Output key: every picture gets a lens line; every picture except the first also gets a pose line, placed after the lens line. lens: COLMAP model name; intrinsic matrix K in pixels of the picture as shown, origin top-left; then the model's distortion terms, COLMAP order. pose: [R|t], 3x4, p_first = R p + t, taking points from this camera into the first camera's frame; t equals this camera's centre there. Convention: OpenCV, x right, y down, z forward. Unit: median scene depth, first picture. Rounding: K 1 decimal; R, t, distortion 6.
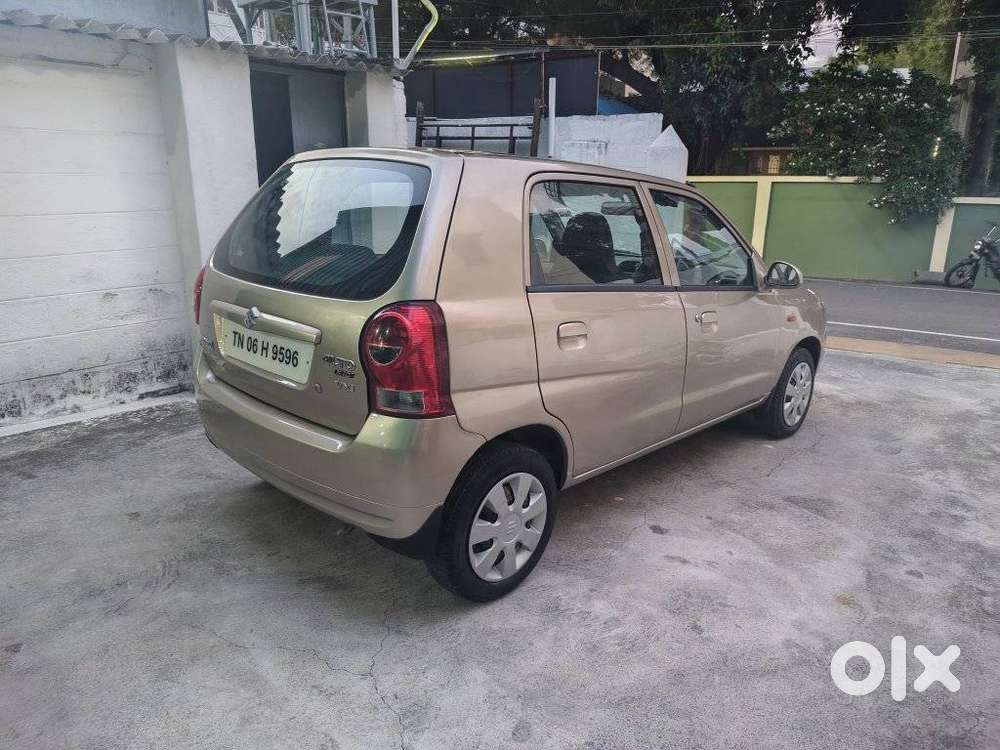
lens RADIAL K [[689.2, 0, 511.9], [0, 689.2, 368.0], [0, 0, 1]] dist [0.038290, -0.046806]
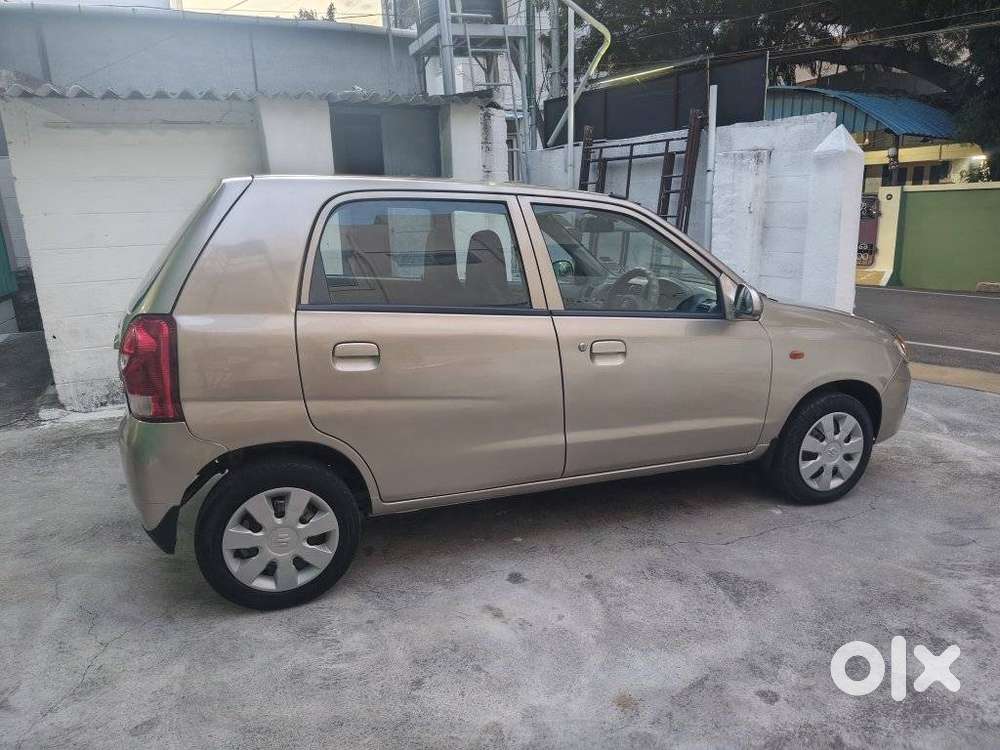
lens RADIAL K [[689.2, 0, 494.8], [0, 689.2, 375.8], [0, 0, 1]] dist [0.038290, -0.046806]
pose [[0.898812, 0.061231, -0.434036, 0.498586], [-0.071809, 0.997386, -0.008000, -0.017849], [0.432412, 0.038358, 0.900860, 0.146167]]
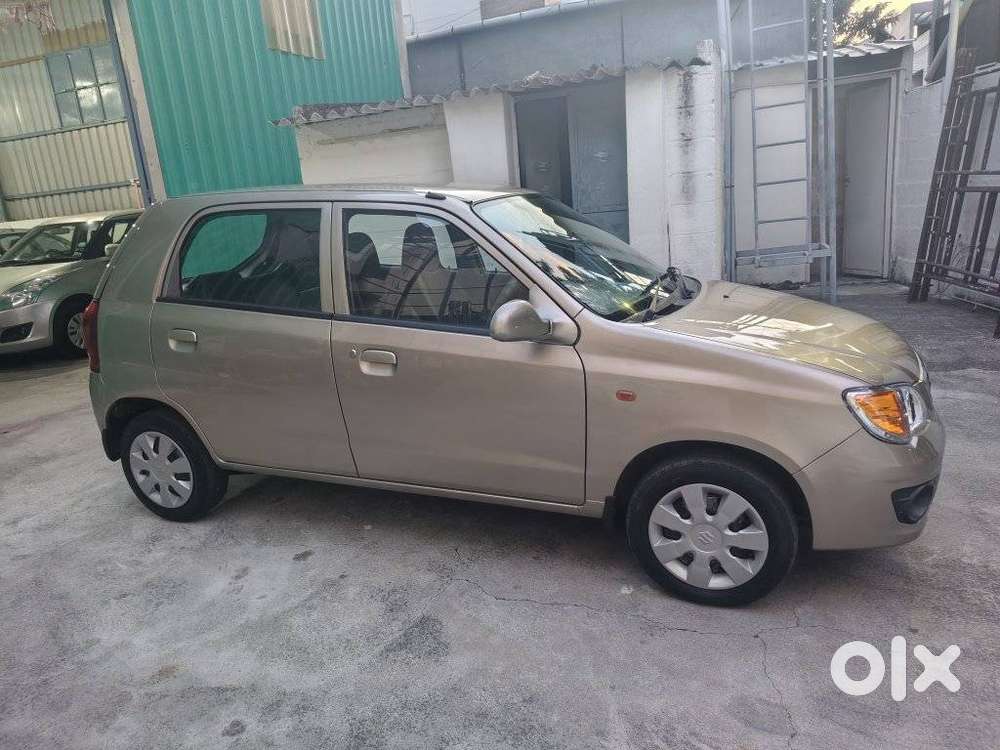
lens RADIAL K [[689.2, 0, 498.2], [0, 689.2, 373.5], [0, 0, 1]] dist [0.038290, -0.046806]
pose [[0.360351, 0.181528, -0.914984, 1.038356], [-0.155597, 0.978837, 0.132916, -0.174148], [0.919748, 0.094472, 0.380970, 0.757186]]
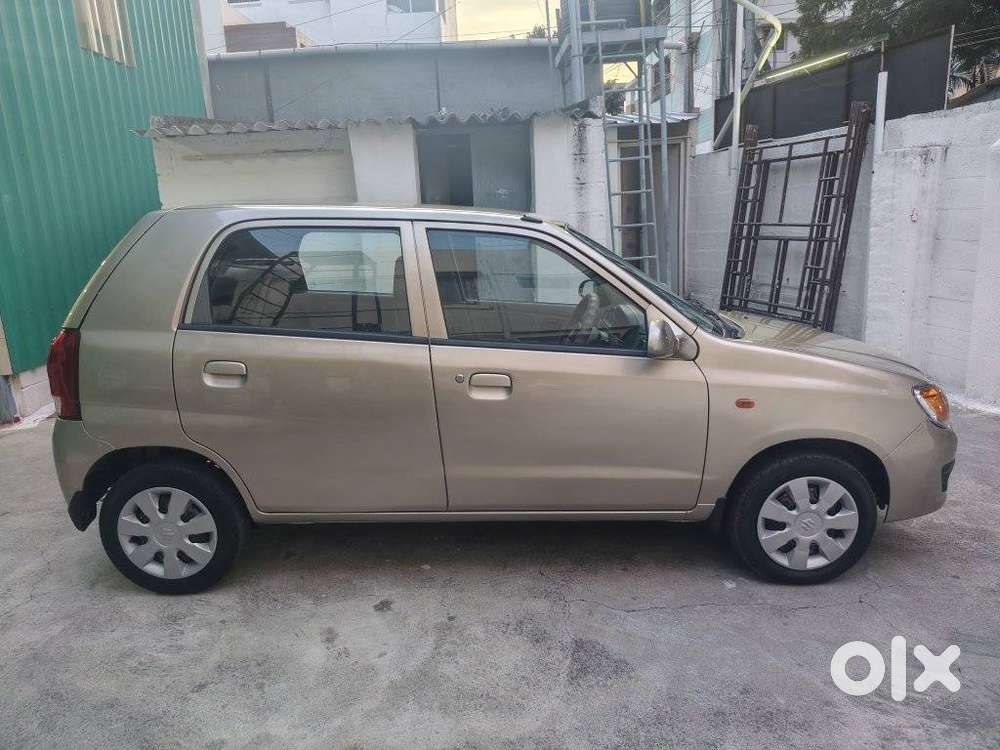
lens RADIAL K [[689.2, 0, 495.3], [0, 689.2, 373.5], [0, 0, 1]] dist [0.038290, -0.046806]
pose [[0.682050, 0.112045, -0.722671, 0.819473], [-0.138986, 0.990043, 0.022325, -0.092276], [0.717976, 0.085214, 0.690832, 0.406417]]
